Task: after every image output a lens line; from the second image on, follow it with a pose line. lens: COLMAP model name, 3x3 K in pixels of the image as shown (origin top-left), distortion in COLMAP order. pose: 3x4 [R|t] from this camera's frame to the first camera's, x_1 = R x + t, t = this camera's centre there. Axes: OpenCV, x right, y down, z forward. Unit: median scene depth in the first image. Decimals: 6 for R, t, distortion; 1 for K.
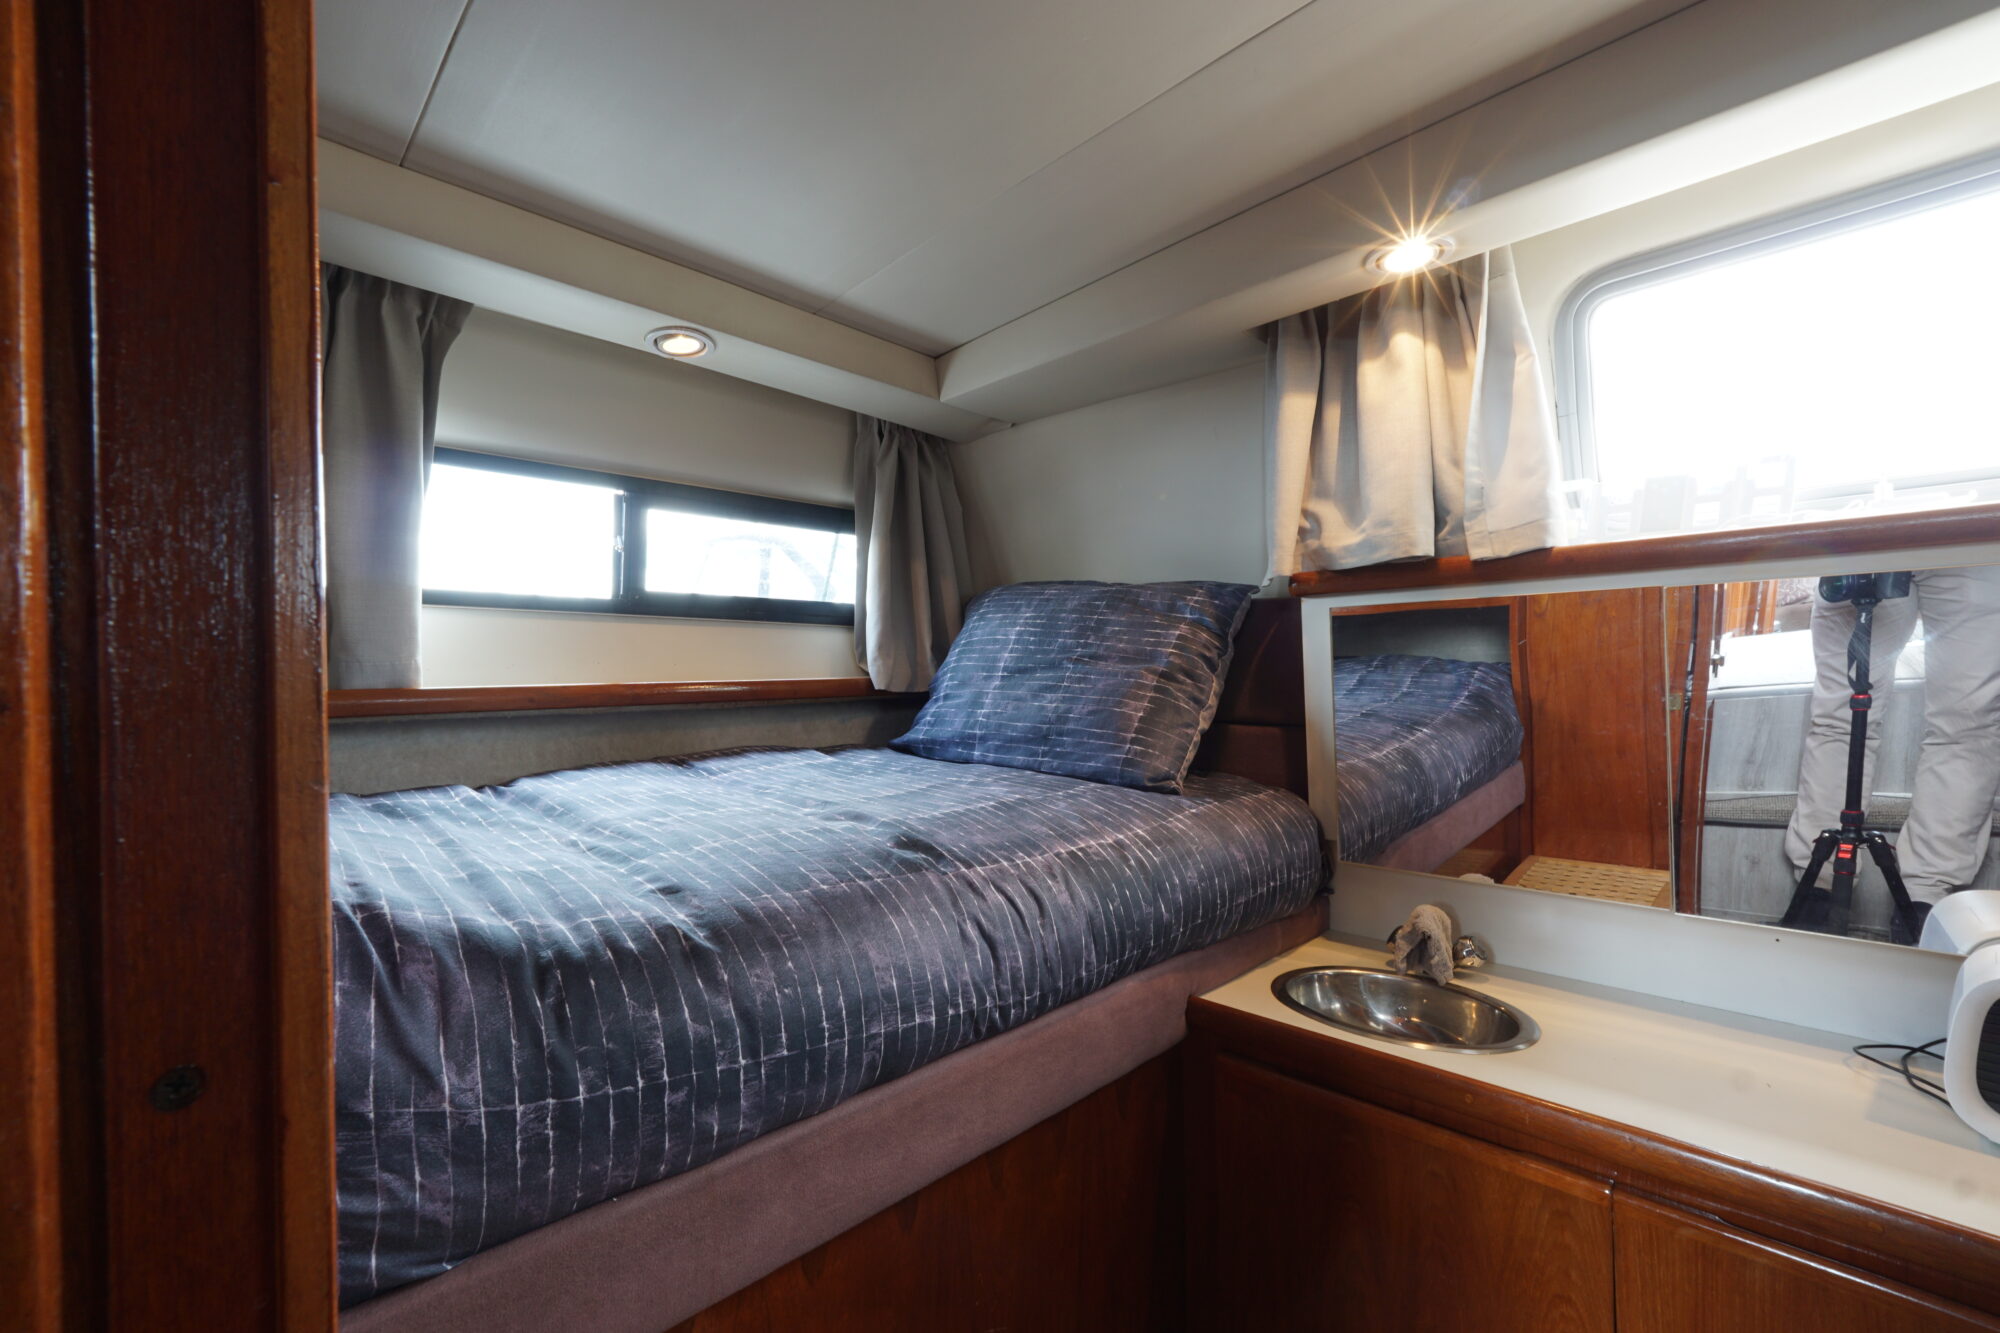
lens RADIAL K [[840.4, 0, 982.0], [0, 840.4, 670.9], [0, 0, 1]] dist [-0.015918, 0.006080]
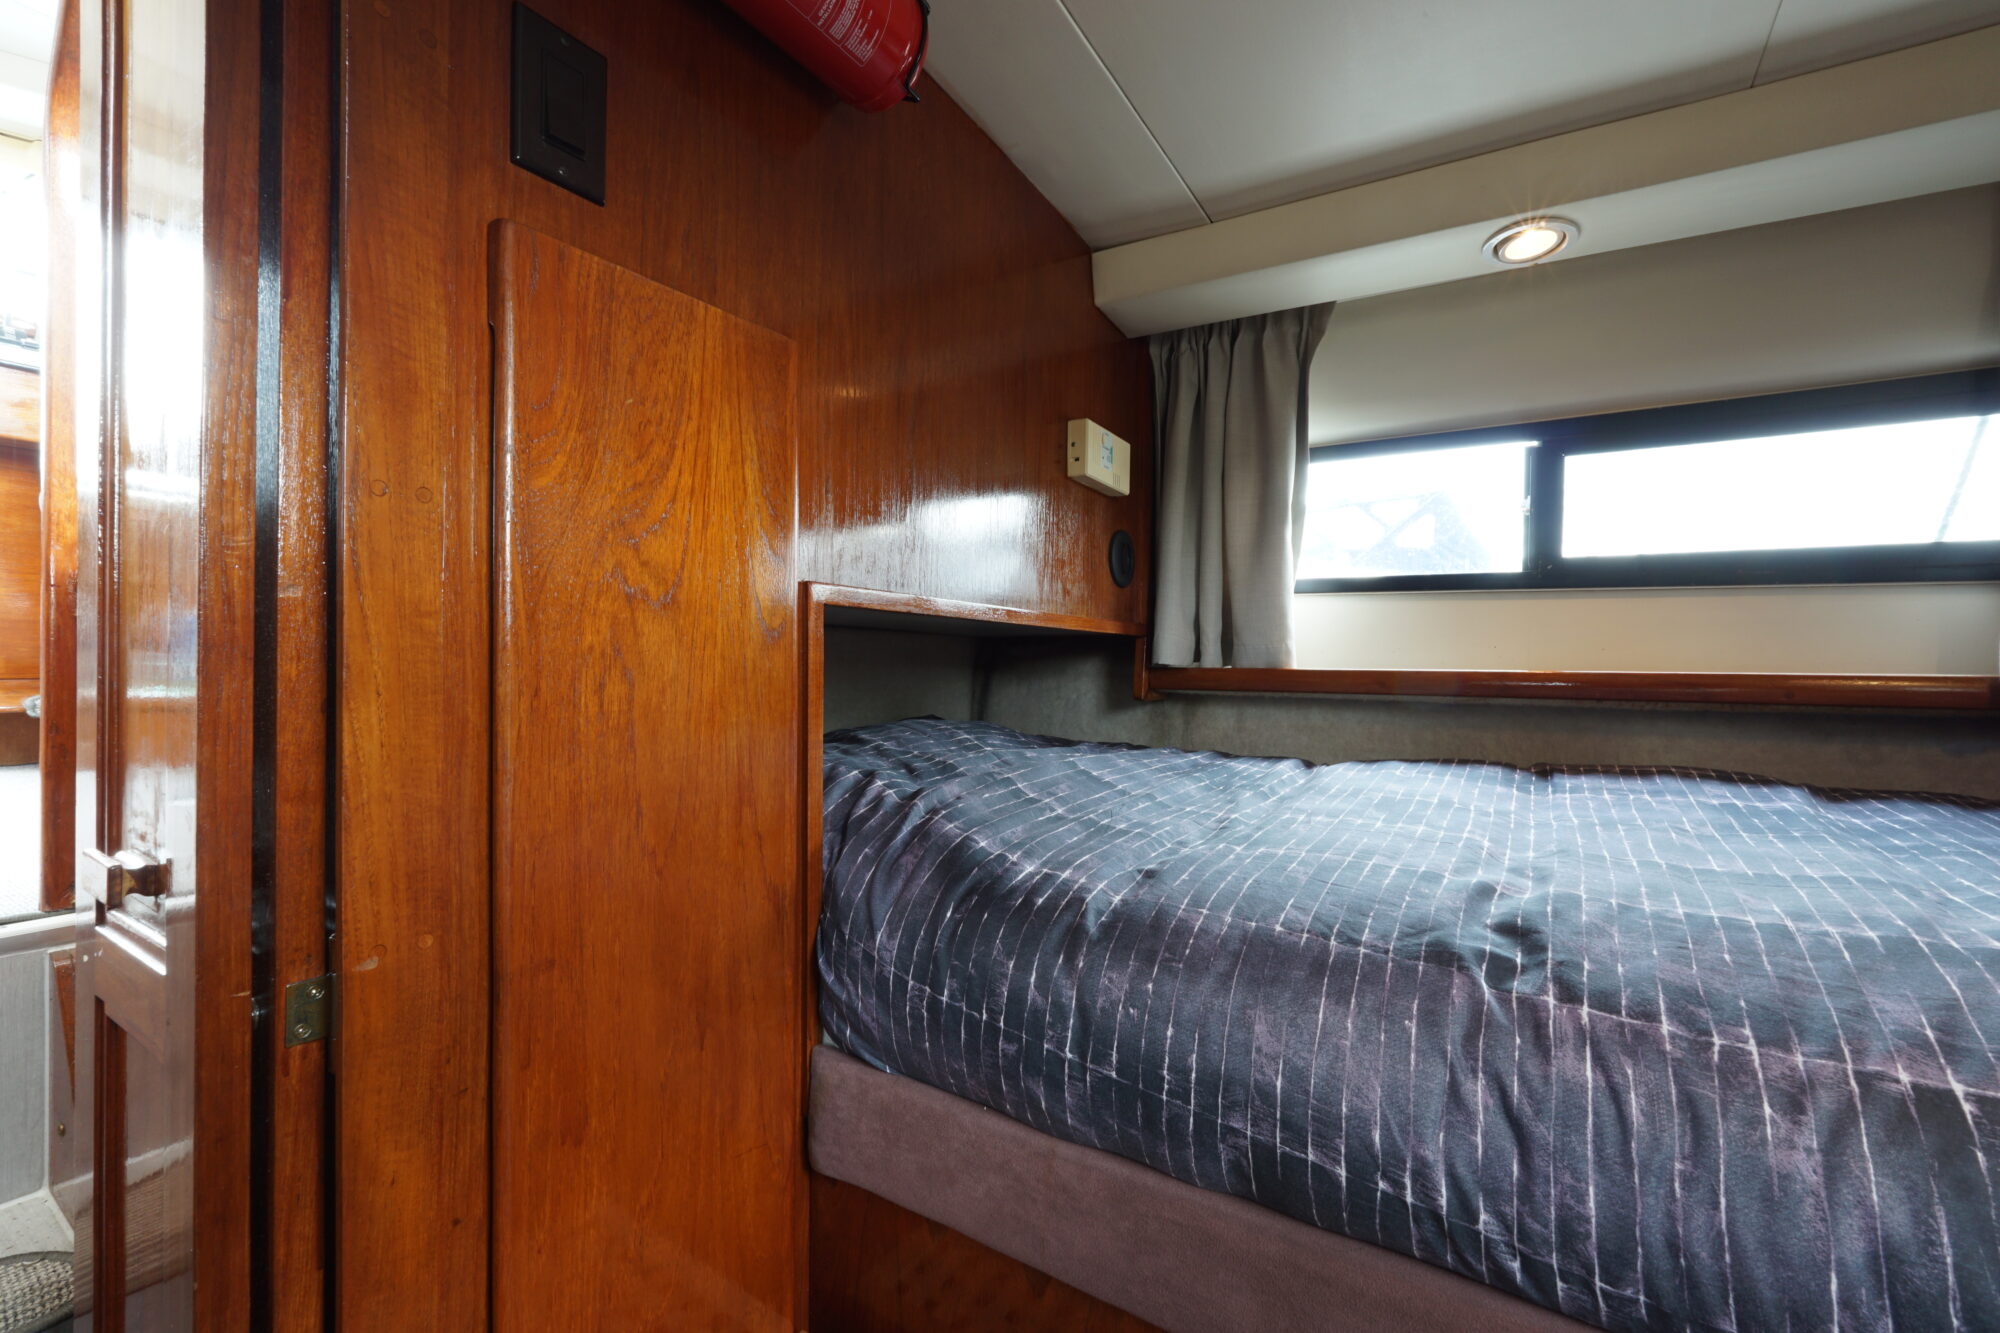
lens RADIAL K [[840.4, 0, 1003.9], [0, 840.4, 671.5], [0, 0, 1]] dist [-0.015918, 0.006080]
pose [[0.229620, 0.028242, -0.972871, 0.503157], [-0.013615, 0.999574, 0.025804, 0.000772], [0.973185, 0.007320, 0.229907, 0.564058]]
